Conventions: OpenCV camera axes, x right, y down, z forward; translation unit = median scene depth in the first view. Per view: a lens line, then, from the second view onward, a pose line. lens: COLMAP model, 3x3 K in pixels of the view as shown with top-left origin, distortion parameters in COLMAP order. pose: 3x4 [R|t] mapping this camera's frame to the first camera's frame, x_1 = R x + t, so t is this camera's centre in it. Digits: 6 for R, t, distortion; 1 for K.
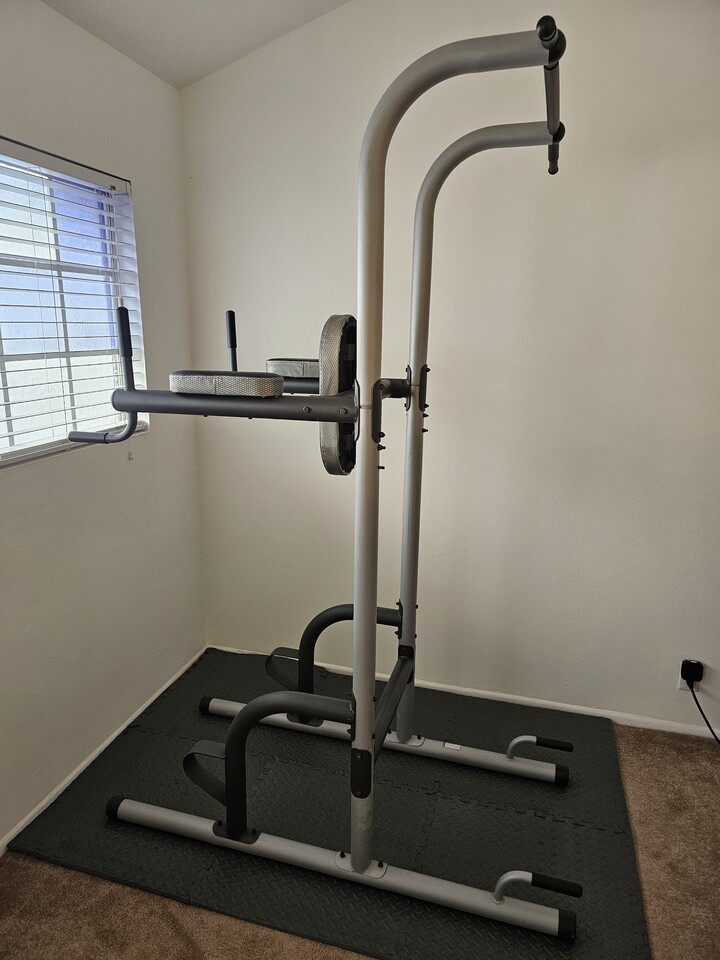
lens RADIAL K [[631.2, 0, 350.3], [0, 631.2, 481.8], [0, 0, 1]] dist [0.001634, -0.001959]
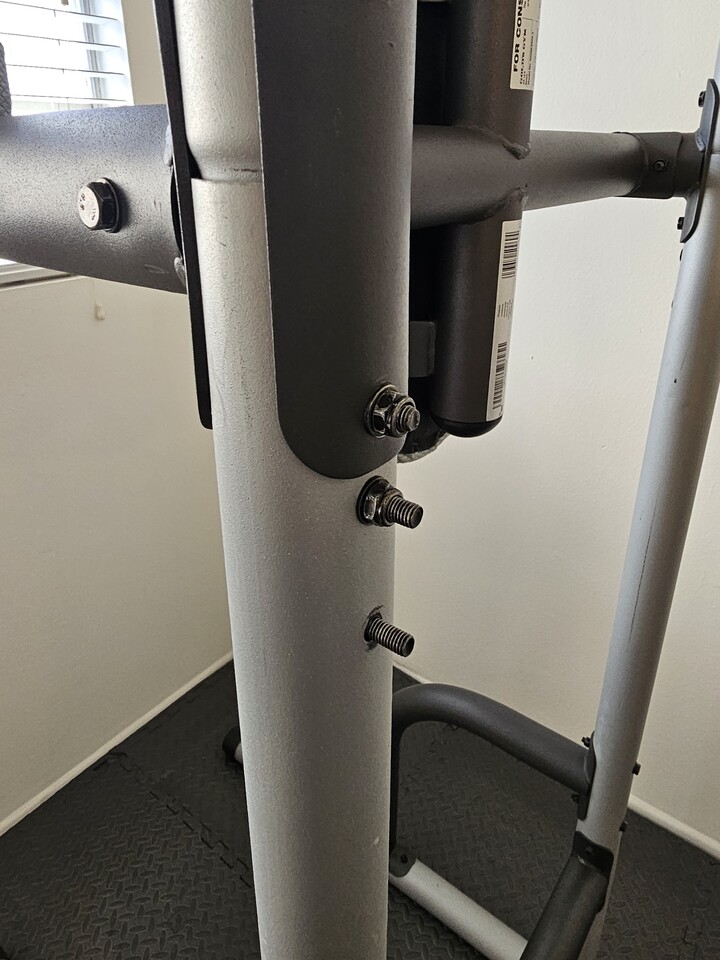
lens RADIAL K [[651.5, 0, 358.3], [0, 651.5, 409.0], [0, 0, 1]] dist [-0.001141, 0.000323]
pose [[0.929369, 0.125082, -0.347315, 0.071388], [-0.076905, 0.985806, 0.149240, -0.077815], [0.361053, -0.111988, 0.925797, 0.730035]]
